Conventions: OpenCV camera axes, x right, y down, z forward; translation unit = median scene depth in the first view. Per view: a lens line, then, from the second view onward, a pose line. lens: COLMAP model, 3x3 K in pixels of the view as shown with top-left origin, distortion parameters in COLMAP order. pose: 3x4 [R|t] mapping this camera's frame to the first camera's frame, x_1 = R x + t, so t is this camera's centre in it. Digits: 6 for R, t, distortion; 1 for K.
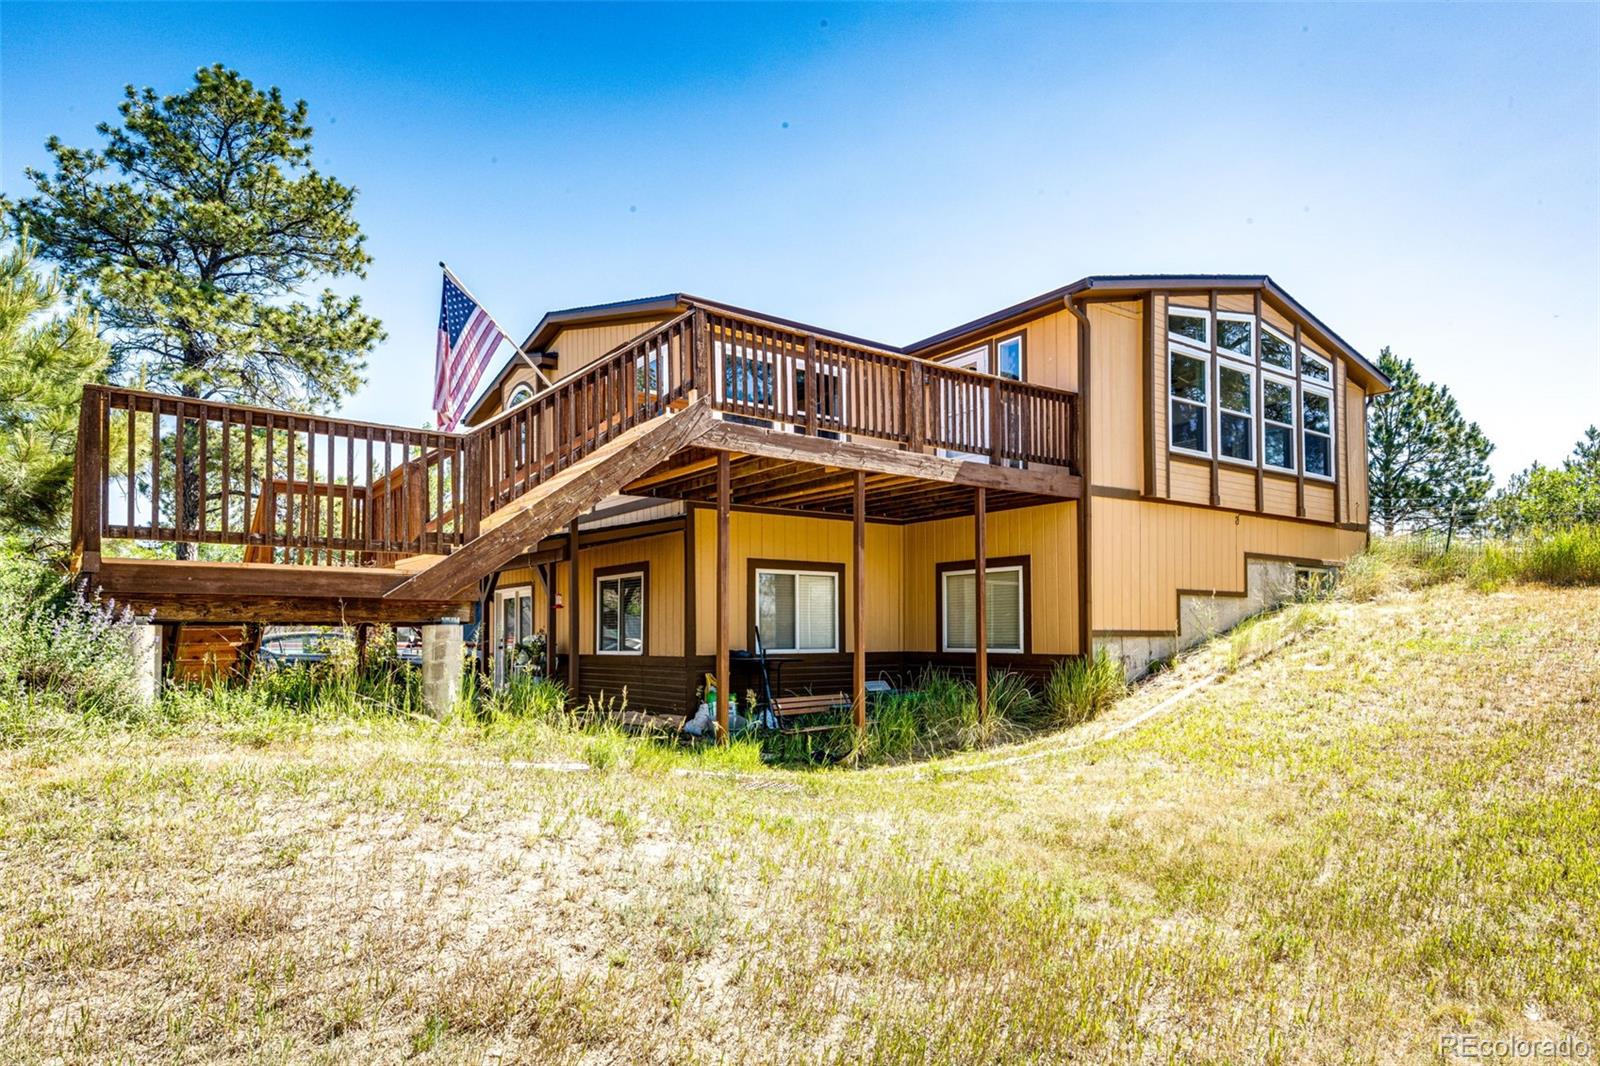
lens RADIAL K [[908.8, 0, 803.2], [0, 908.8, 598.5], [0, 0, 1]] dist [-0.001037, 0.000894]
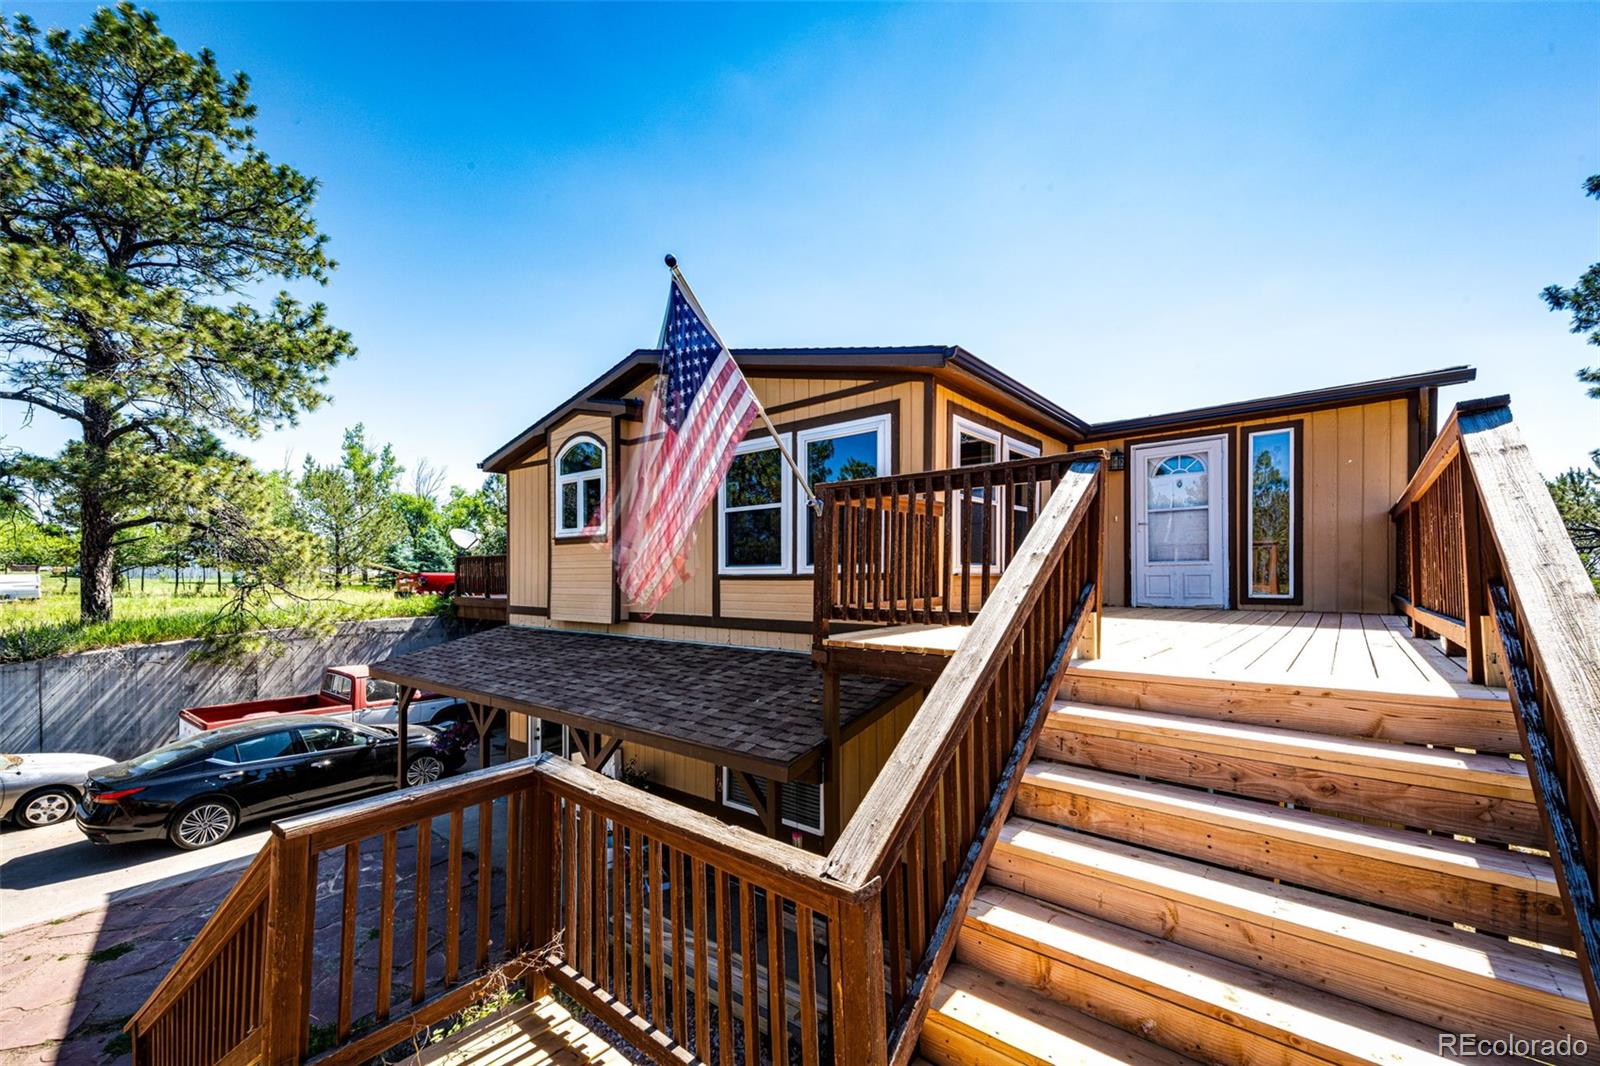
lens RADIAL K [[653.3, 0, 794.8], [0, 653.3, 574.2], [0, 0, 1]] dist [0.003405, -0.000124]
pose [[0.977525, 0.003465, 0.210791, -0.172579], [-0.008964, 0.999644, 0.025137, -0.088770], [-0.210629, -0.026462, 0.977208, 0.271134]]
